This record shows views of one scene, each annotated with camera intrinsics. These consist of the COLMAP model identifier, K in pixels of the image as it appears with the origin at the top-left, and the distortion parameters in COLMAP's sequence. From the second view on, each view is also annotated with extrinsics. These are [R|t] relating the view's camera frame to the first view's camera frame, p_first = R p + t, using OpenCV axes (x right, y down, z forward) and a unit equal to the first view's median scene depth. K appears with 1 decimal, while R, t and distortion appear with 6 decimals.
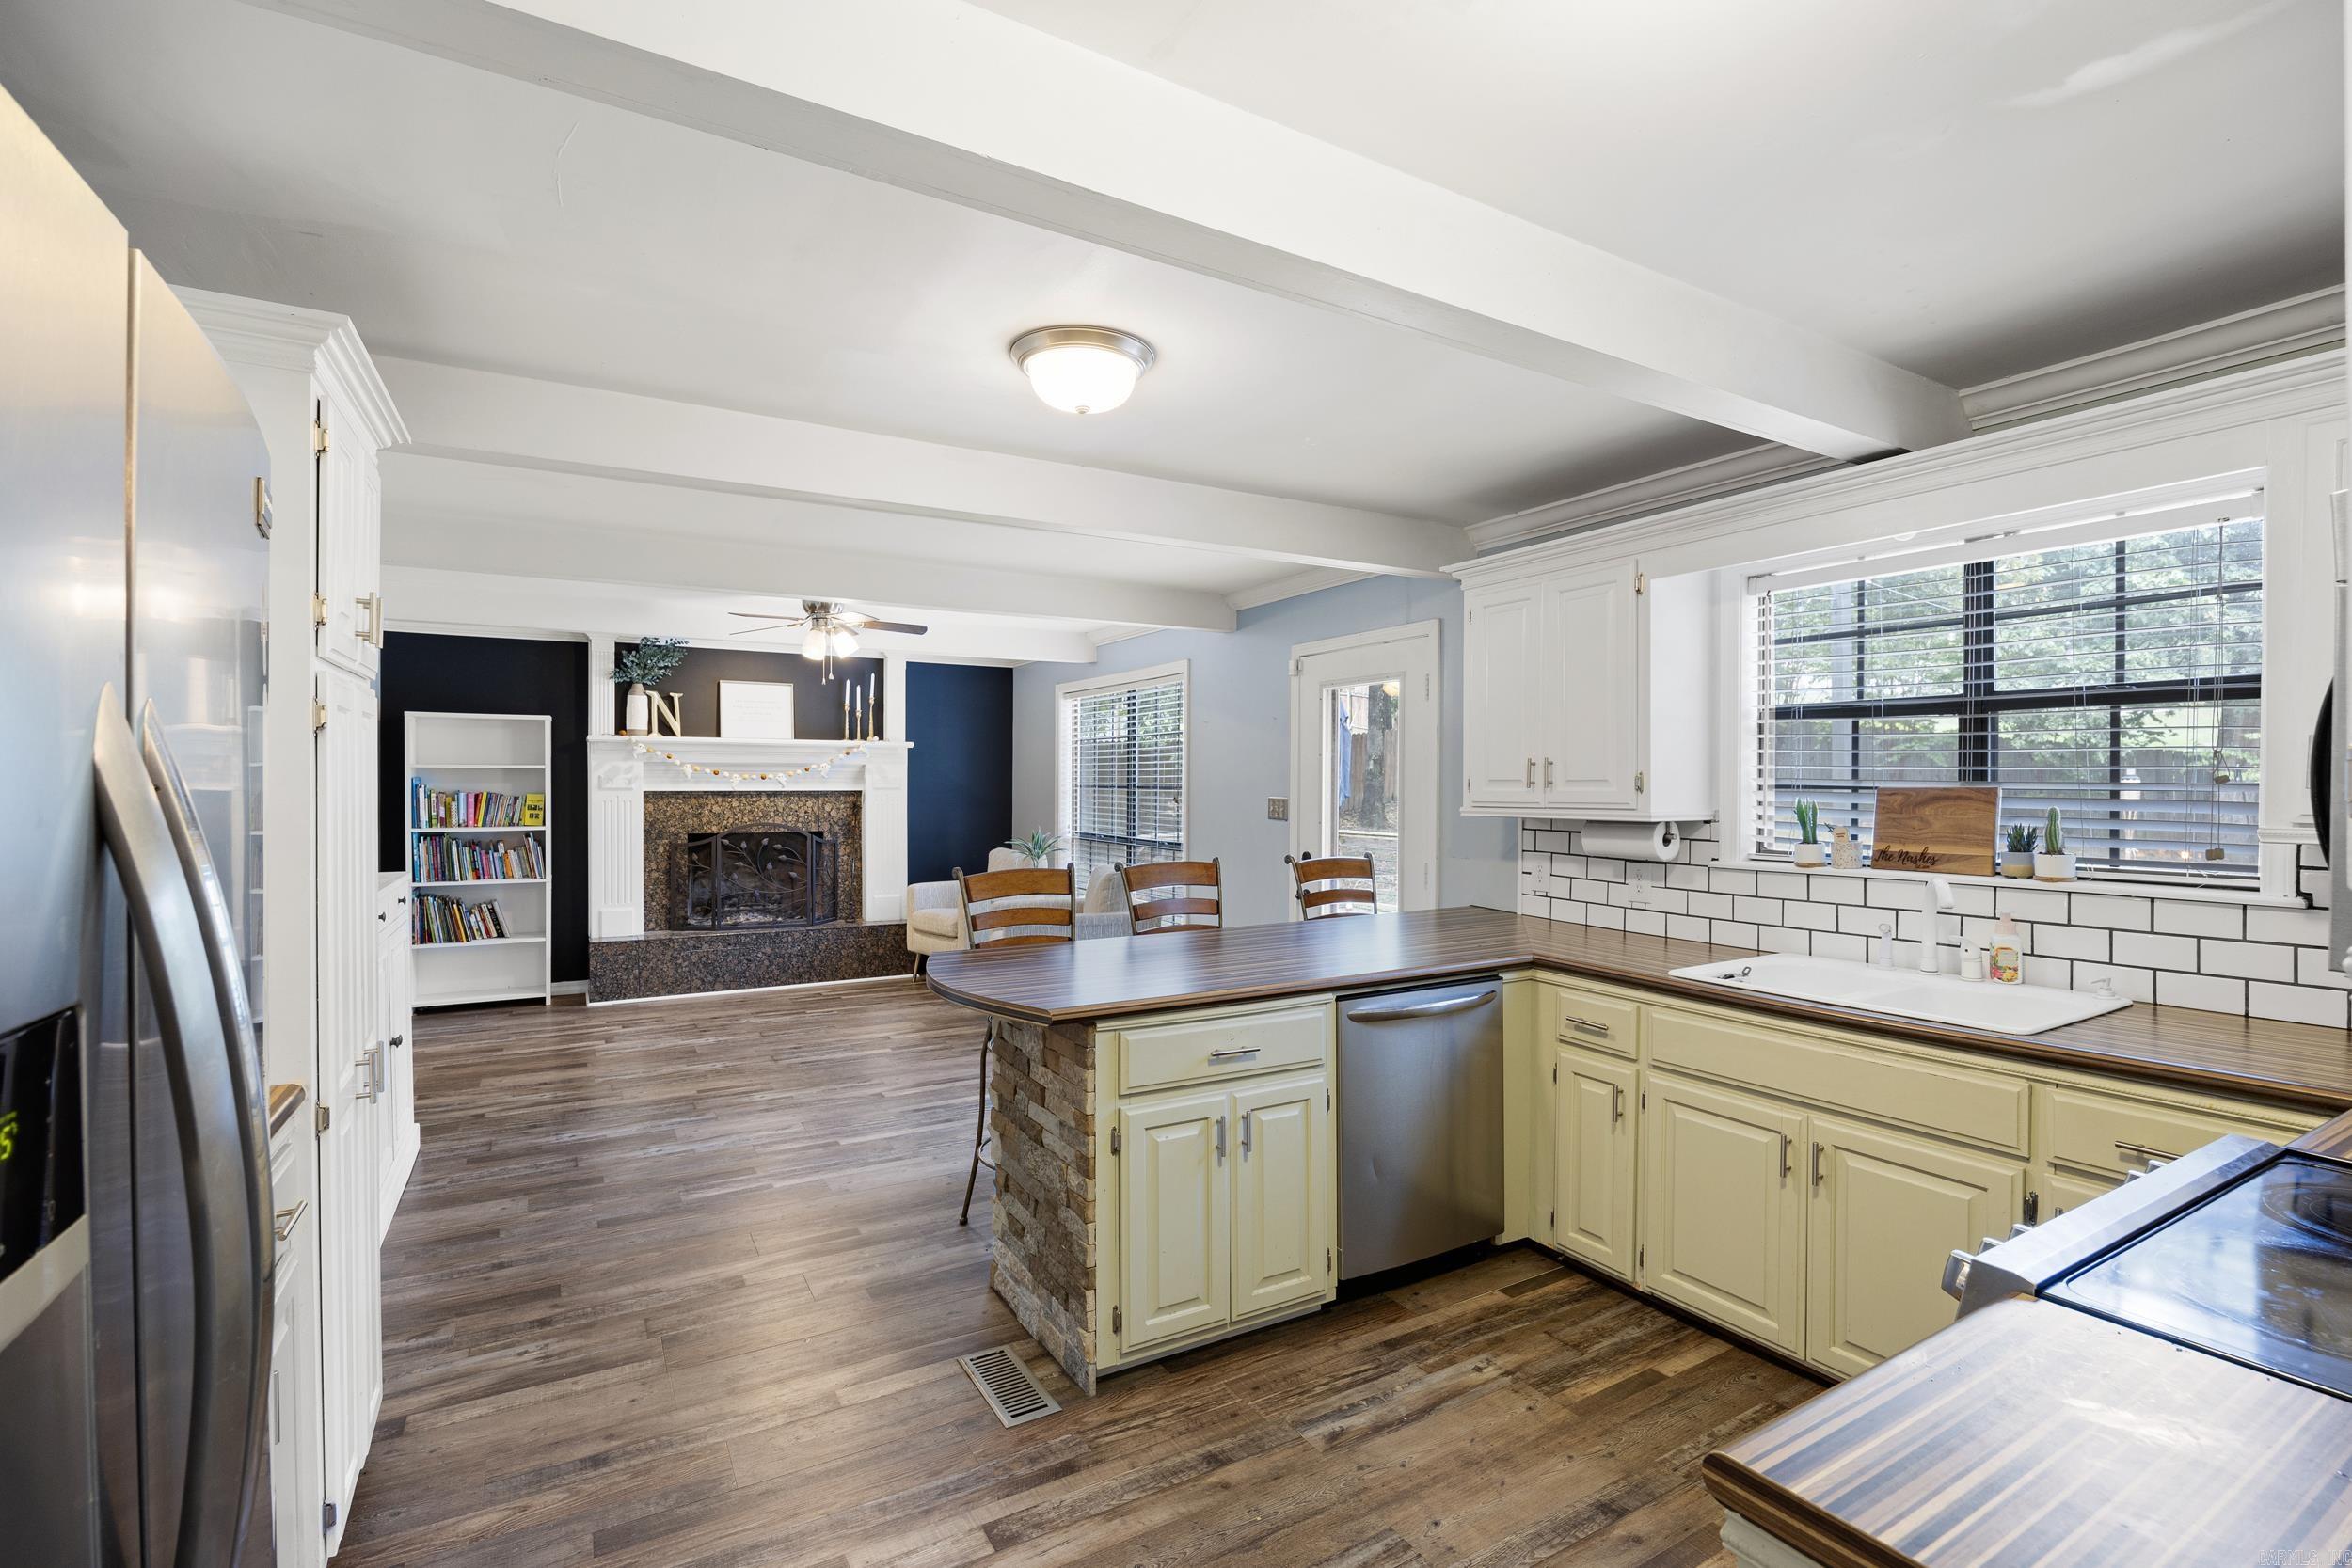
lens RADIAL K [[1076.2, 0, 1215.7], [0, 1076.2, 790.9], [0, 0, 1]] dist [-0.016944, 0.000229]
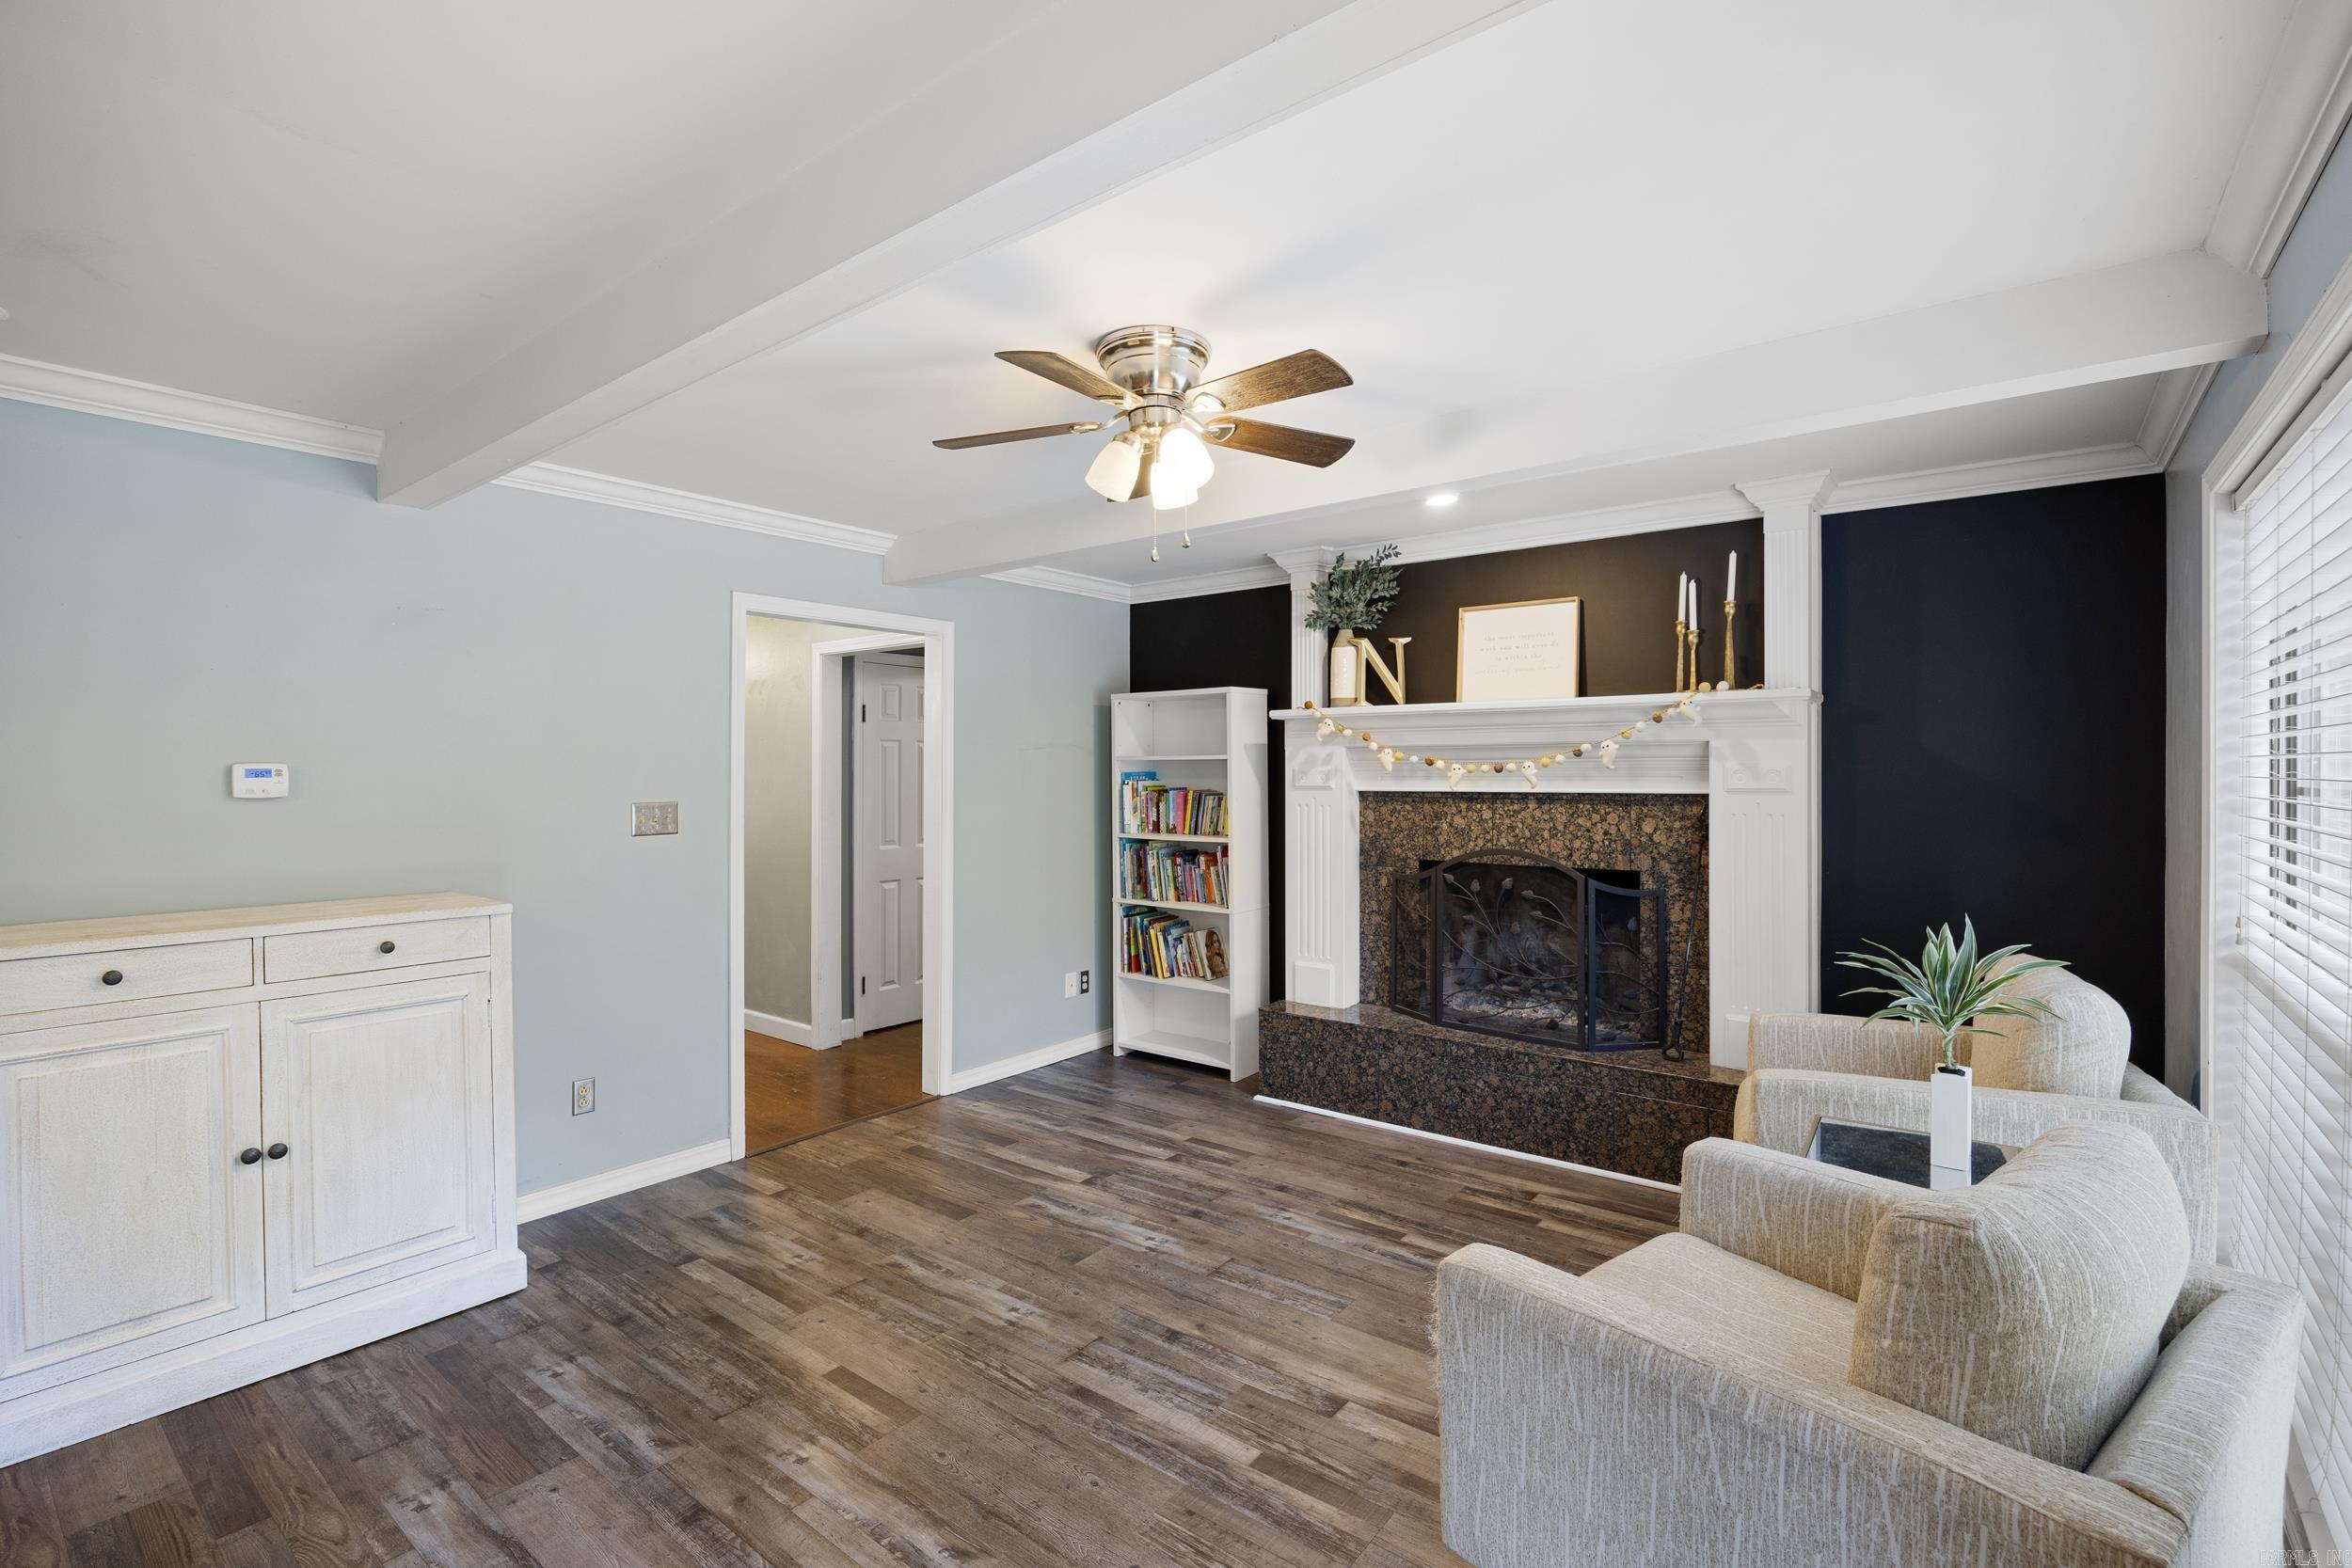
lens RADIAL K [[1061.9, 0, 1174.0], [0, 1061.9, 769.2], [0, 0, 1]] dist [-0.015324, 0.000001]
pose [[0.349130, -0.007232, -0.937047, 0.043779], [-0.005983, 0.999933, -0.009947, -0.006455], [0.937055, 0.009079, 0.349063, 0.713990]]
